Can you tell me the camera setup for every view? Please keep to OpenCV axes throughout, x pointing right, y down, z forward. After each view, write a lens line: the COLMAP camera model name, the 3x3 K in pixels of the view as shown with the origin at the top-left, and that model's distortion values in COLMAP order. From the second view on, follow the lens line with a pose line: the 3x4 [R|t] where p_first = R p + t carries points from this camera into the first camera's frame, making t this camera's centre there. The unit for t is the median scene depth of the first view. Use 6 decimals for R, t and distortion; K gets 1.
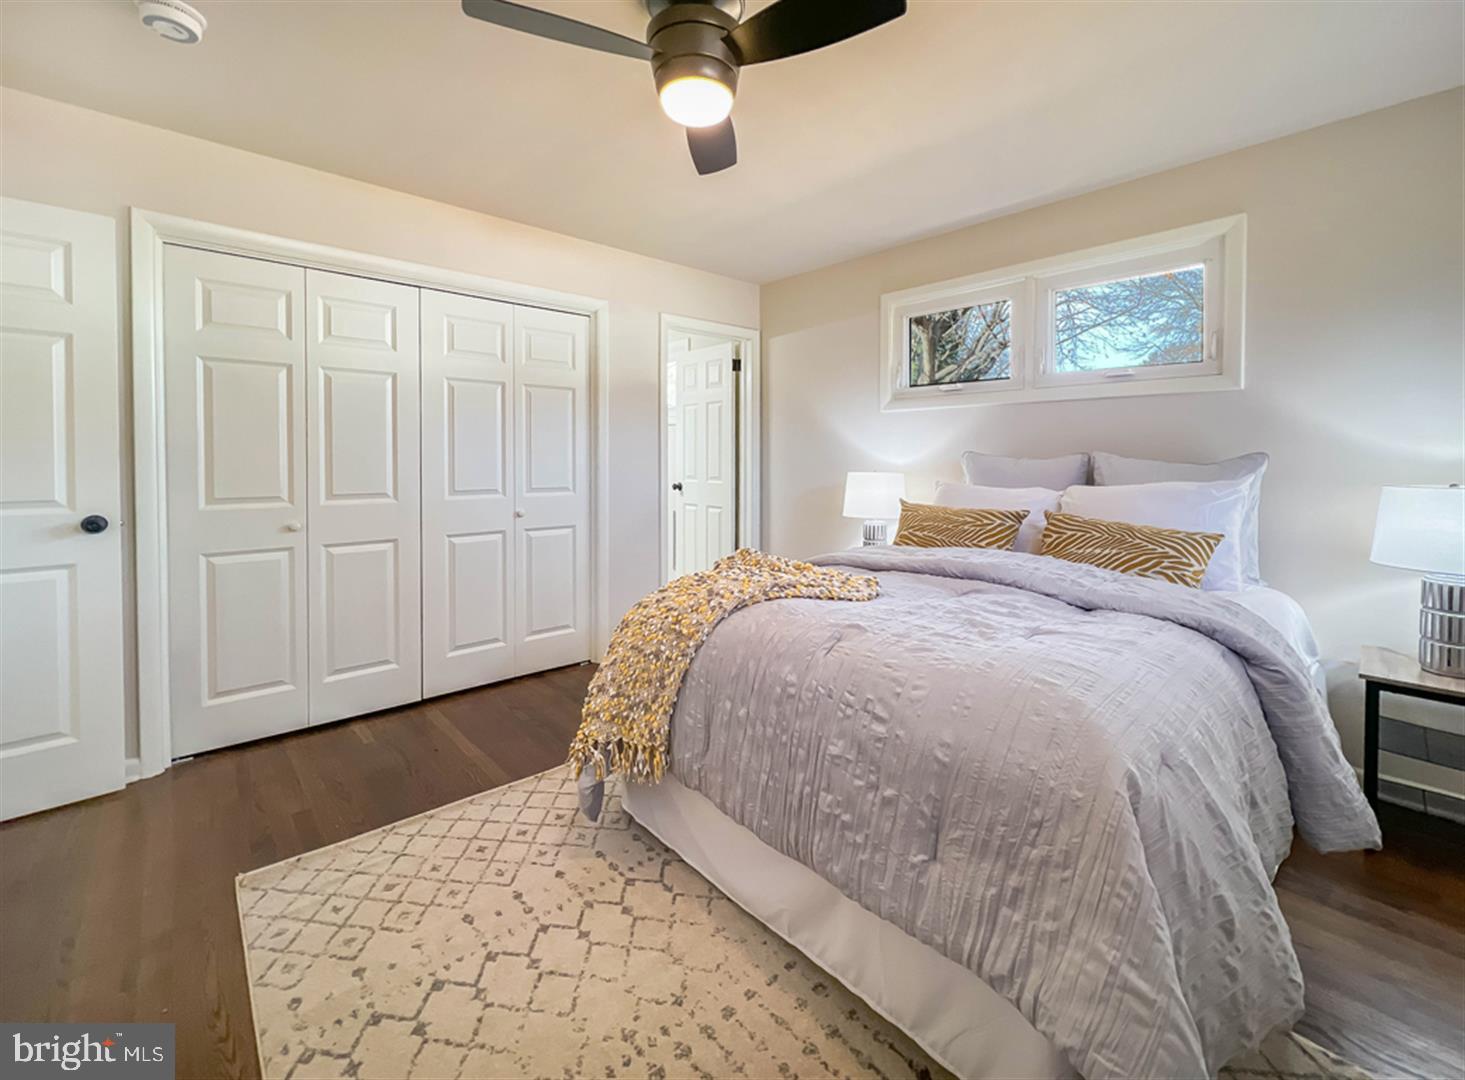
lens RADIAL K [[615.1, 0, 694.4], [0, 615.1, 467.7], [0, 0, 1]] dist [0.000066, 0.000336]
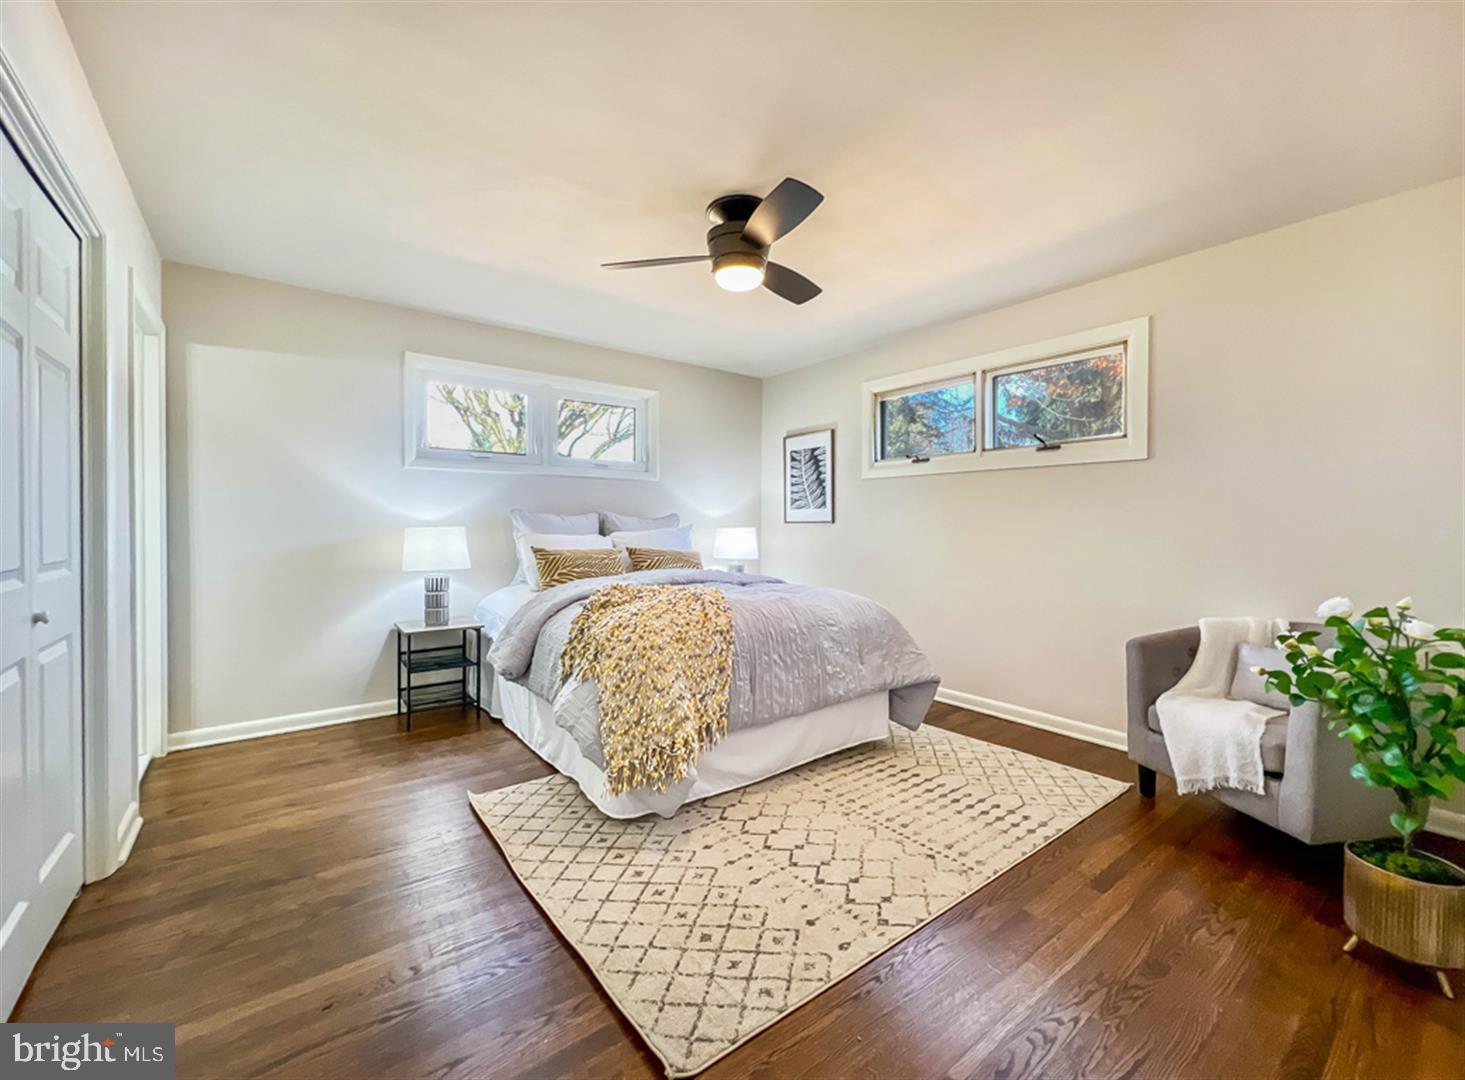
lens RADIAL K [[615.1, 0, 731.2], [0, 615.1, 530.4], [0, 0, 1]] dist [0.000066, 0.000336]
pose [[0.073929, -0.013222, 0.997176, -1.483197], [0.013967, 0.999828, 0.012221, 0.014784], [-0.997166, 0.013024, 0.074101, 0.884015]]
